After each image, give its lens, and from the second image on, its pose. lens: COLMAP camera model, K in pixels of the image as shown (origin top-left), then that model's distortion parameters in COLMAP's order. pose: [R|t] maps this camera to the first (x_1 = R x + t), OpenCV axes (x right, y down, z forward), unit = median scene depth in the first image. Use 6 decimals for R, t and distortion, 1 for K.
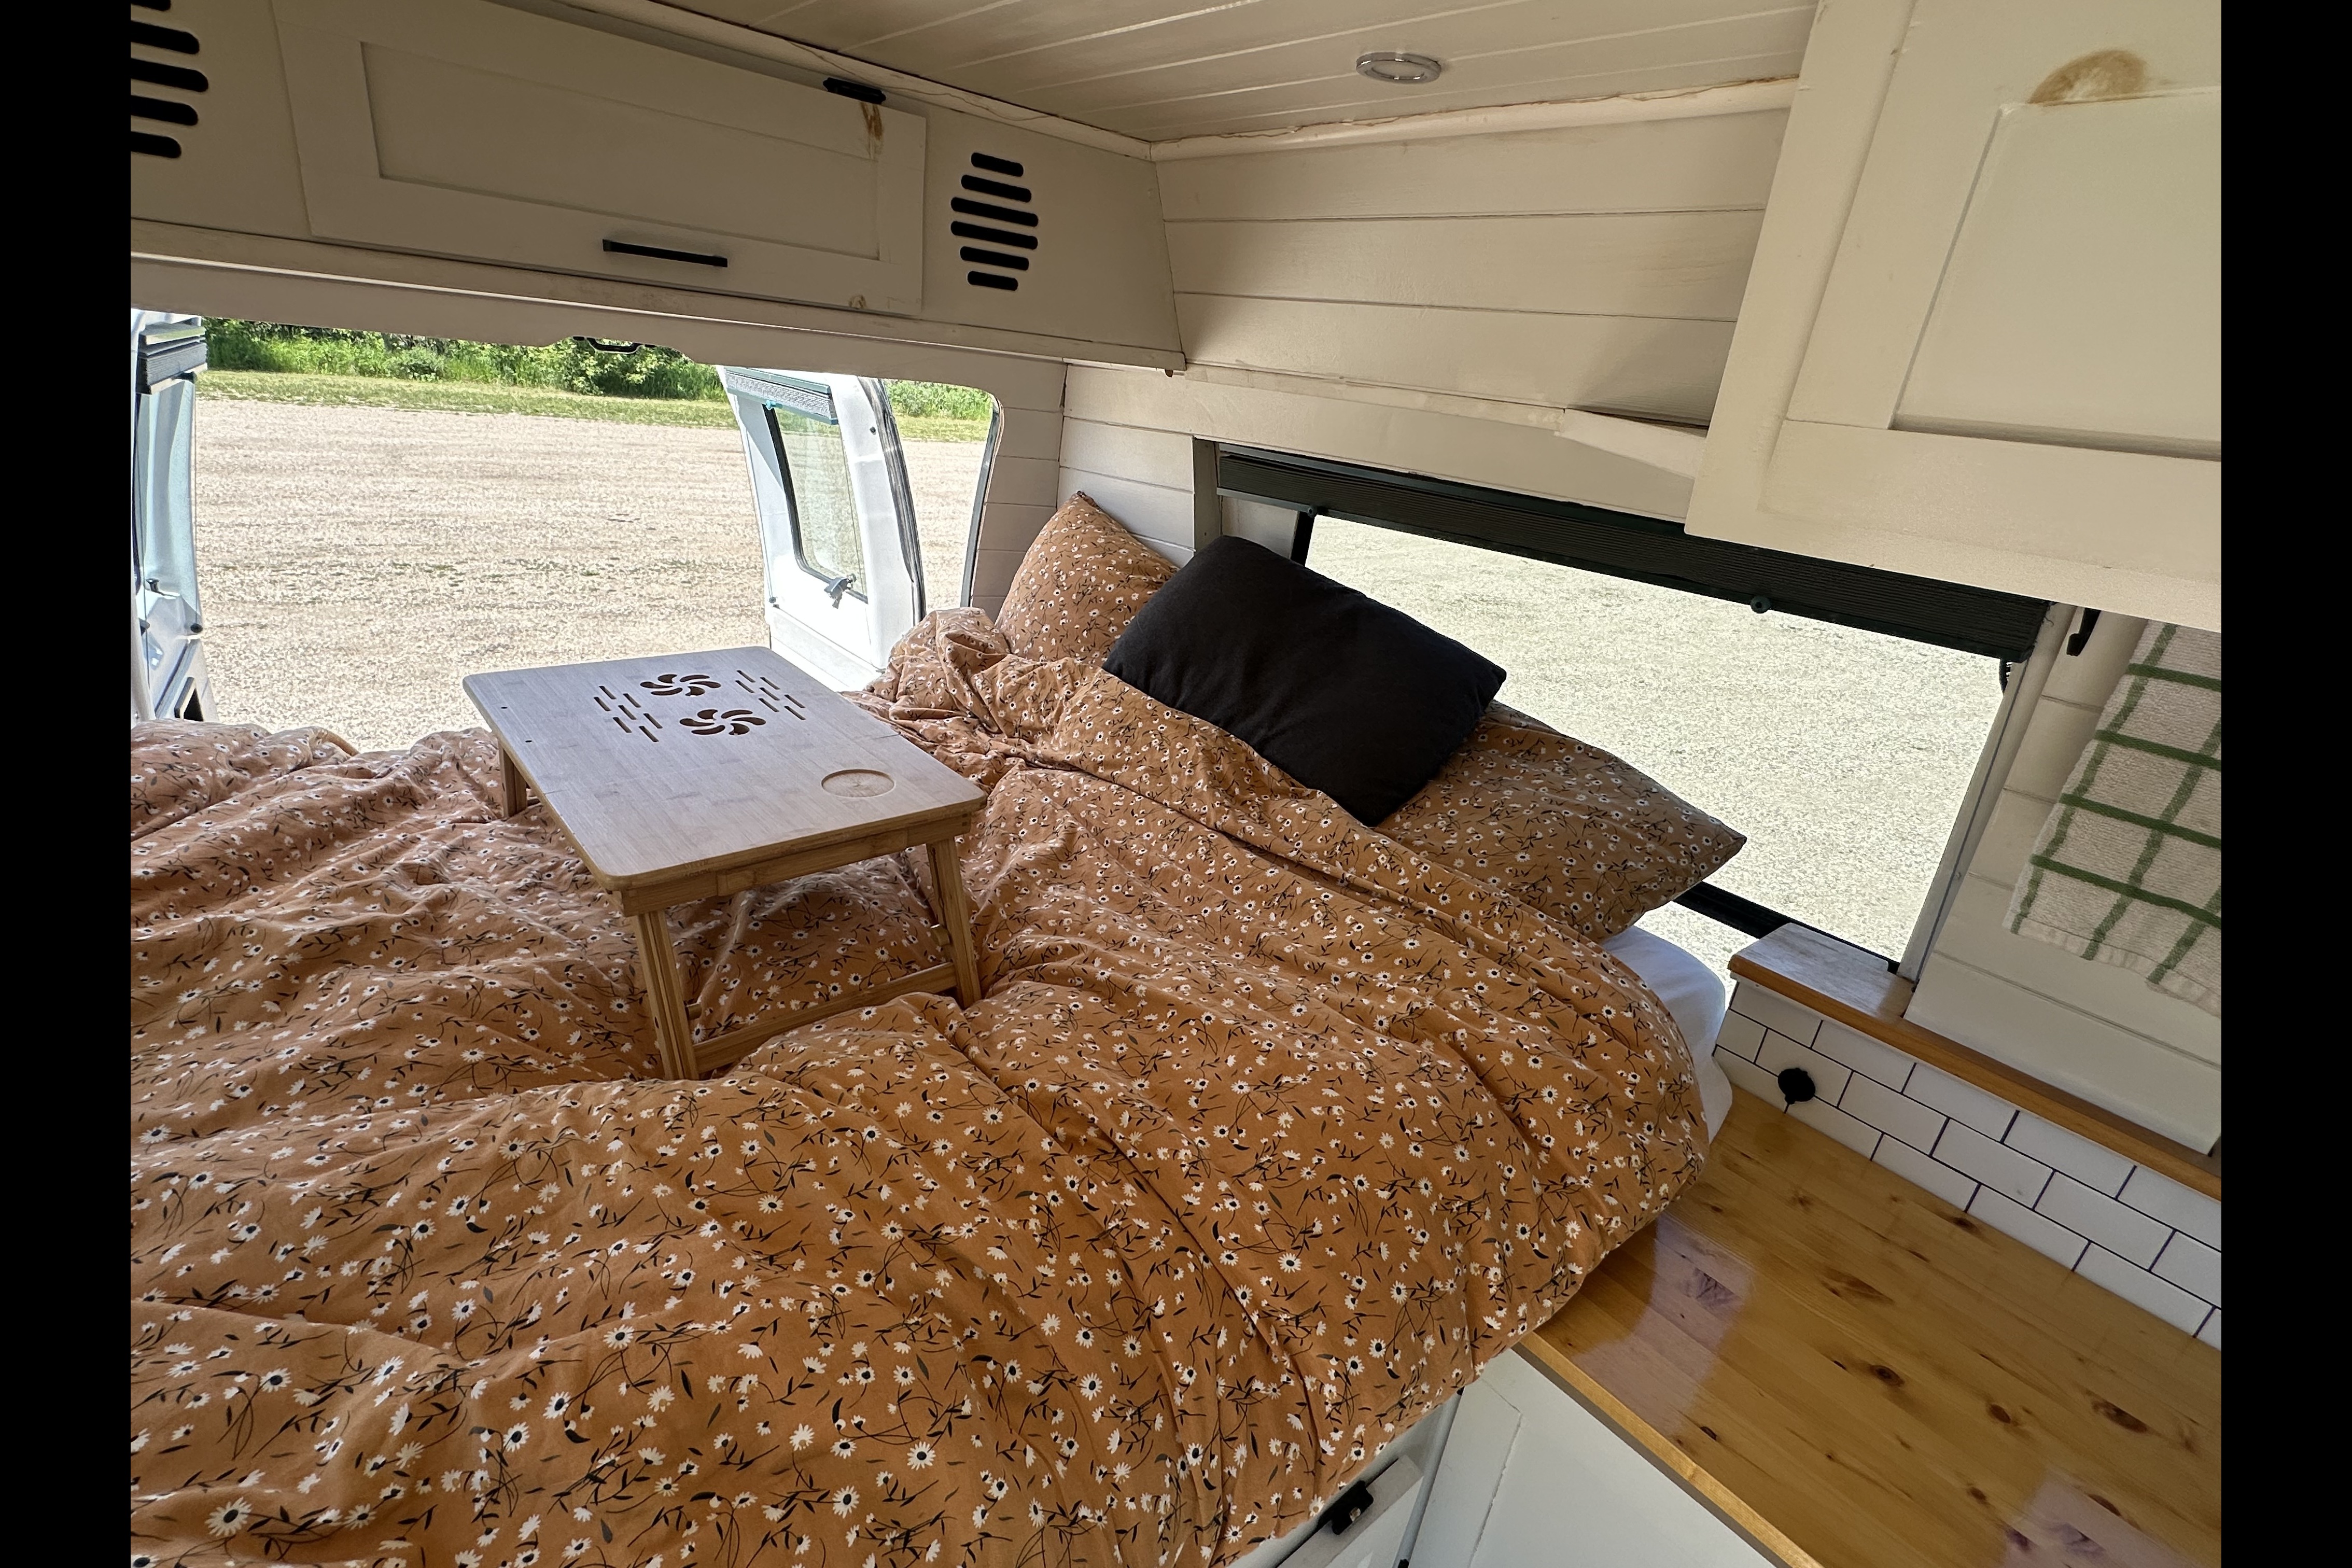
lens RADIAL K [[1025.2, 0, 1173.0], [0, 1025.2, 779.6], [0, 0, 1]] dist [-0.016432, 0.014046]
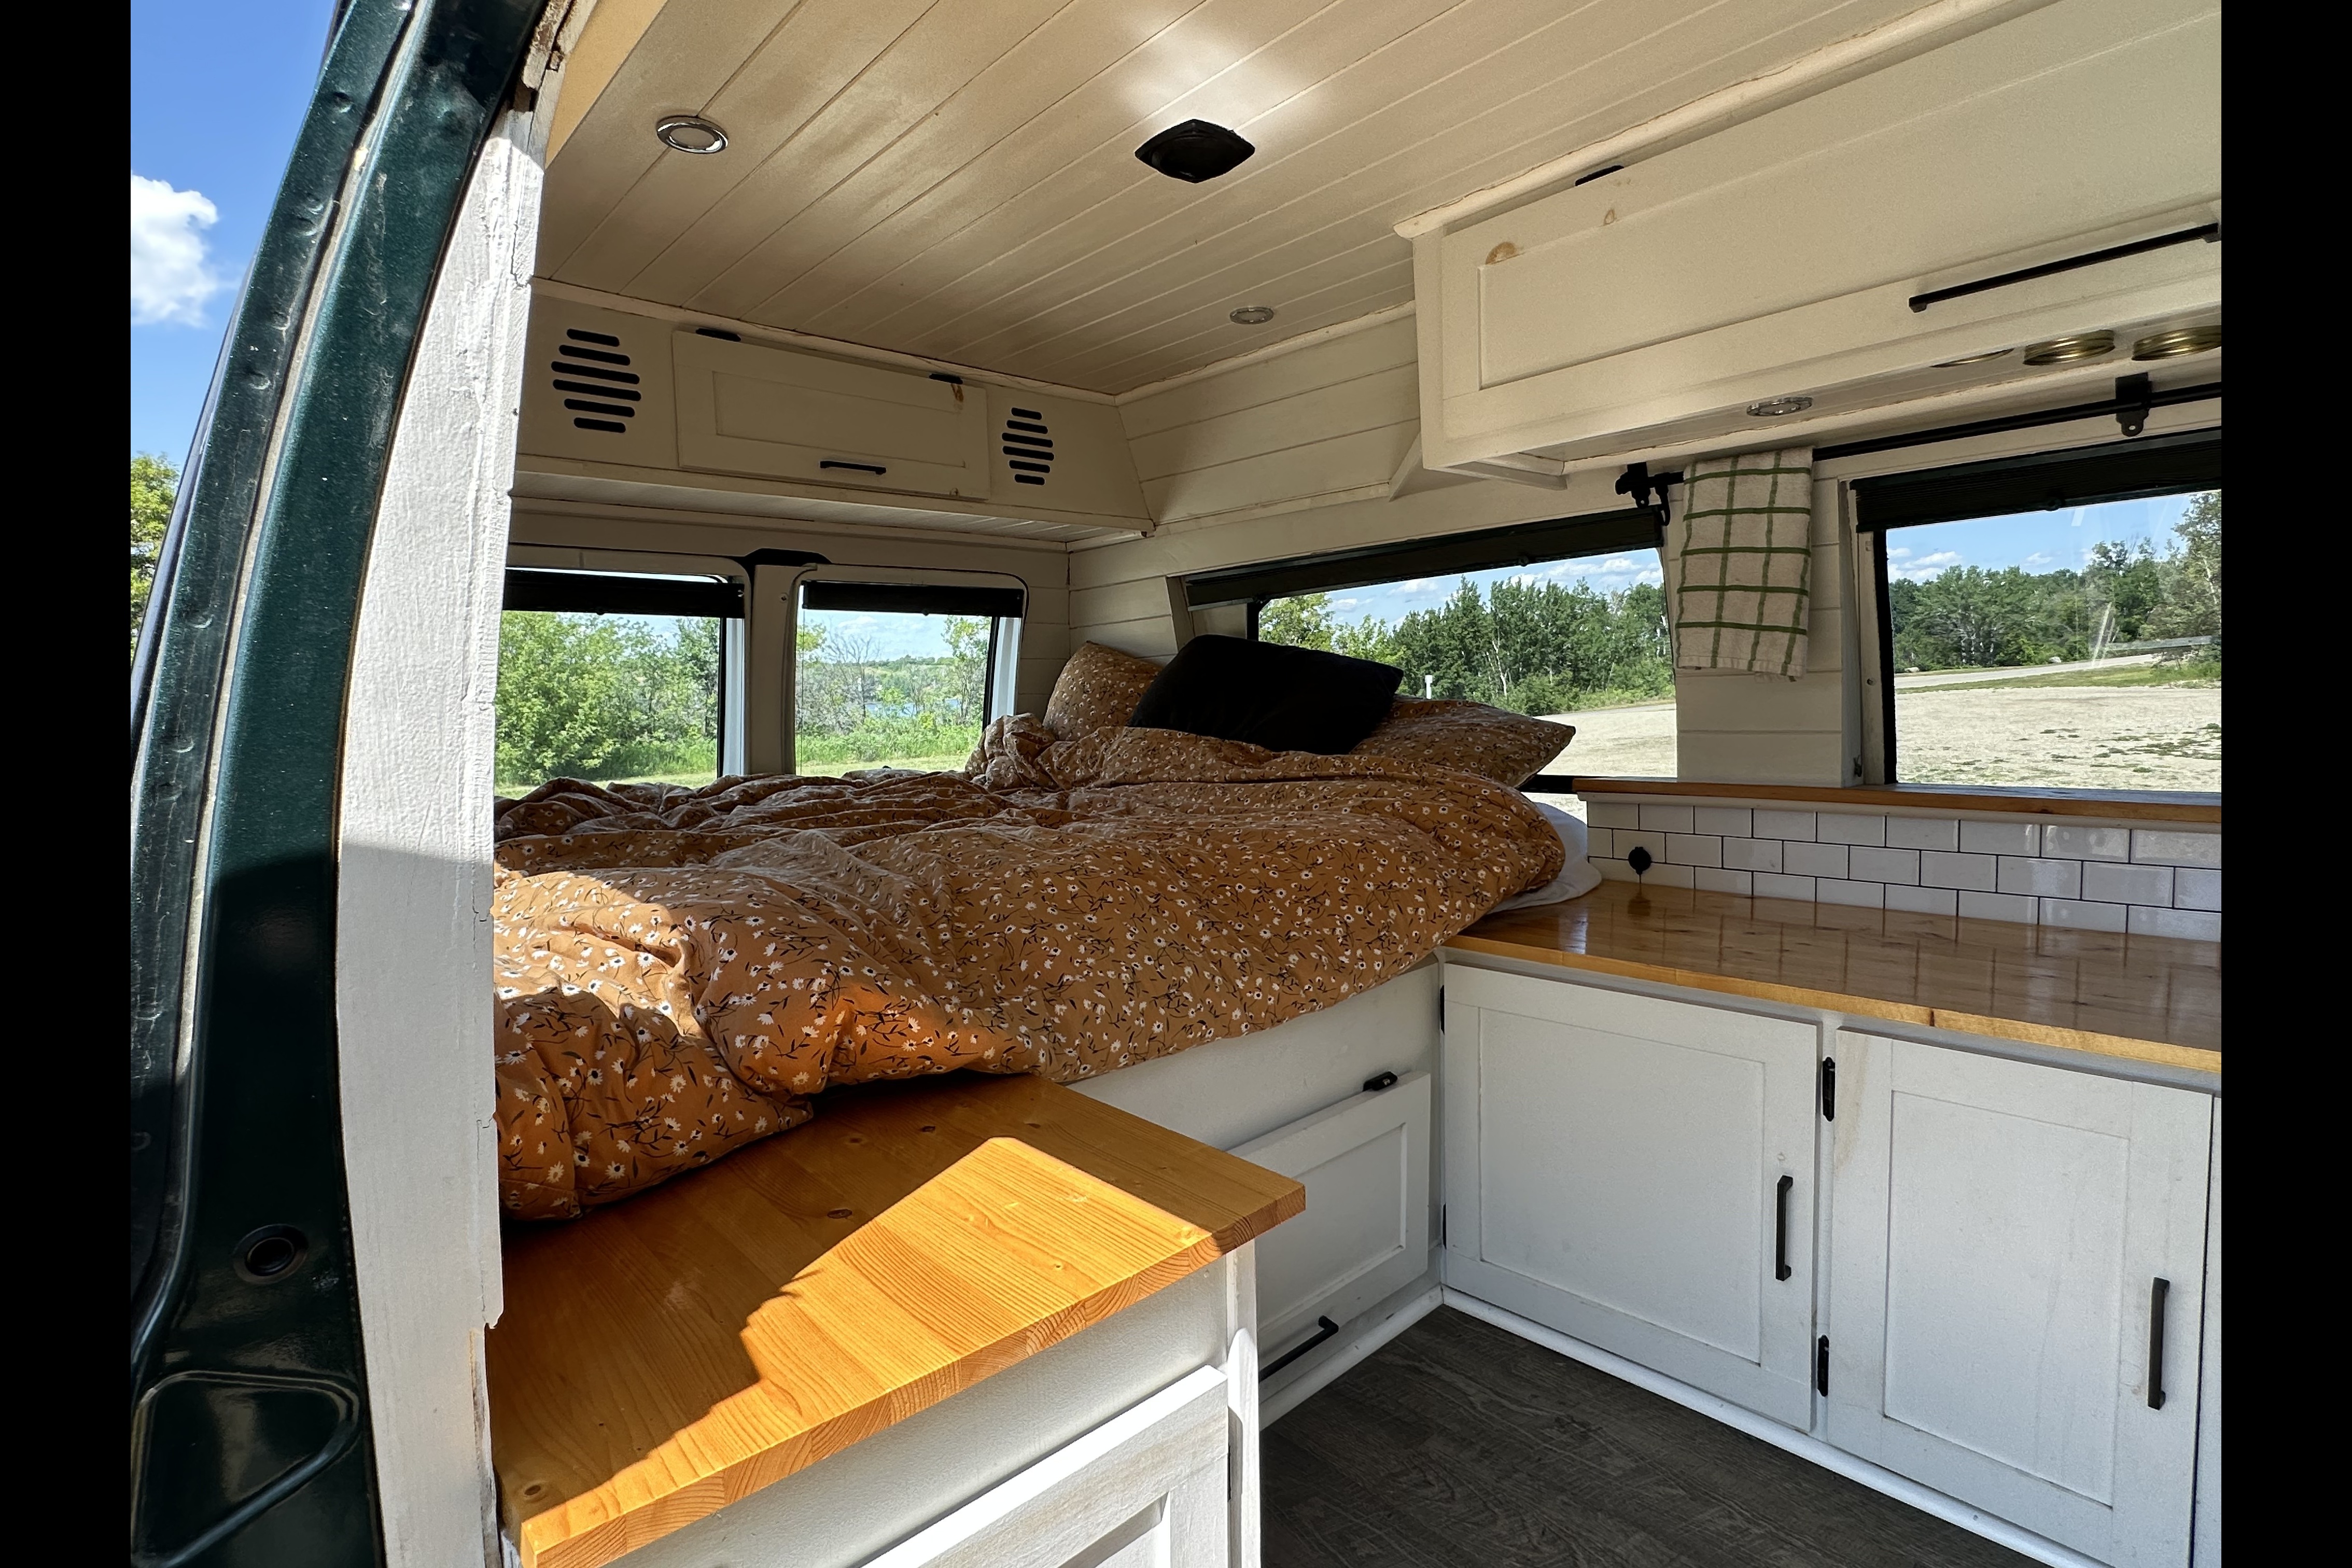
lens RADIAL K [[1095.2, 0, 1176.0], [0, 1095.2, 796.3], [0, 0, 1]] dist [-0.002028, -0.000536]
pose [[0.988174, -0.147823, 0.040752, -0.086471], [0.153316, 0.948048, -0.278745, 0.444966], [0.002570, 0.281696, 0.959500, -0.448404]]
